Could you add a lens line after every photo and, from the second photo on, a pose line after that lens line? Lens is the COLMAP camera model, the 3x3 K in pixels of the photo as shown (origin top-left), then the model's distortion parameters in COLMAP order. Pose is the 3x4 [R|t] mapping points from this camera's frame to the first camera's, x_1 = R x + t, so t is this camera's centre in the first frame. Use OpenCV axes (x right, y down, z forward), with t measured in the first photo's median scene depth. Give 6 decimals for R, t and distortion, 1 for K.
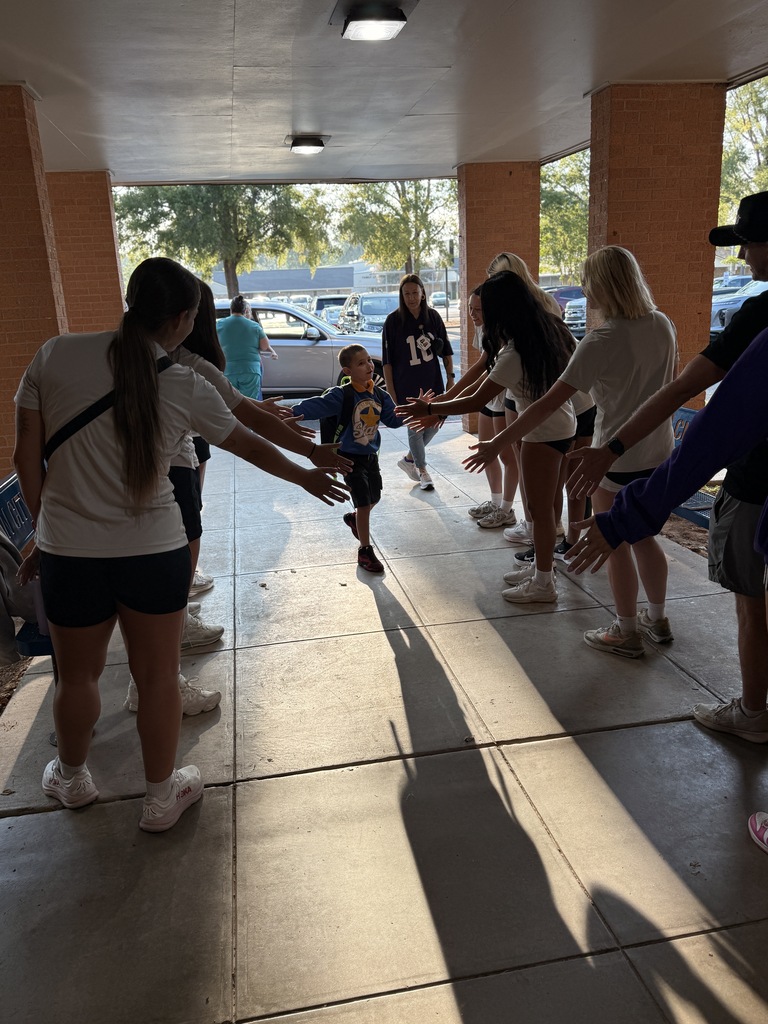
lens RADIAL K [[774.5, 0, 384.0], [0, 774.5, 512.0], [0, 0, 1]] dist [0.034785, -0.036788]
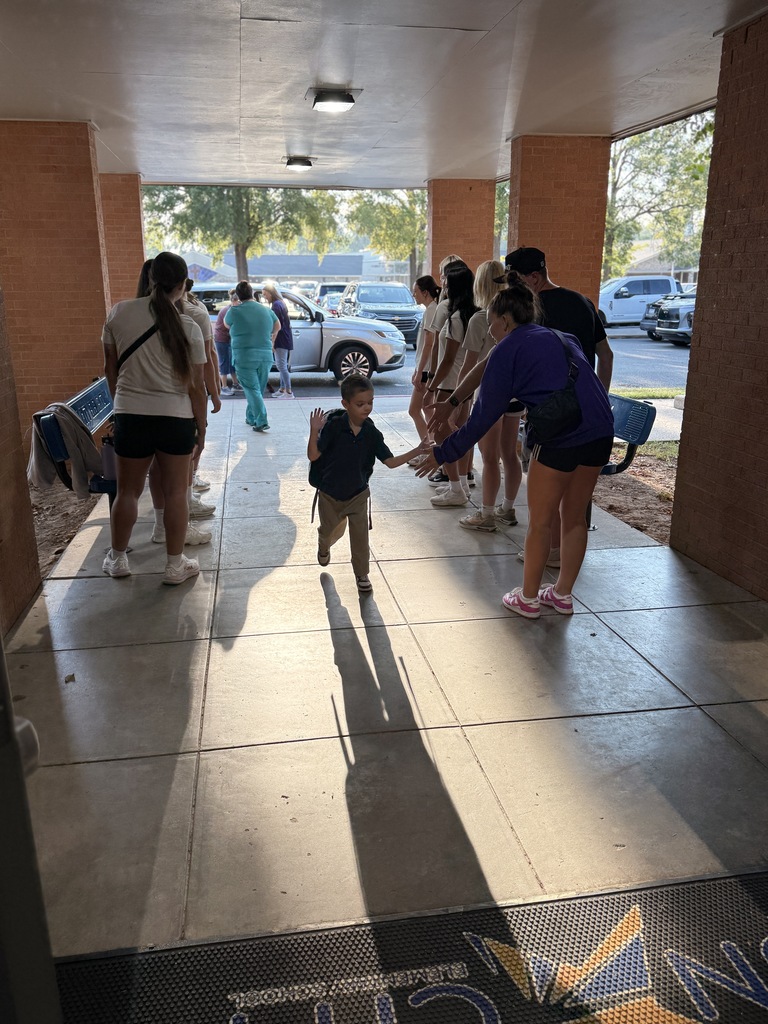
lens RADIAL K [[774.5, 0, 384.0], [0, 774.5, 512.0], [0, 0, 1]] dist [0.034785, -0.036788]
pose [[0.998982, 0.045088, -0.001556, 0.058058], [-0.045065, 0.998901, 0.012904, 0.062995], [0.002136, -0.012820, 0.999916, -0.237842]]
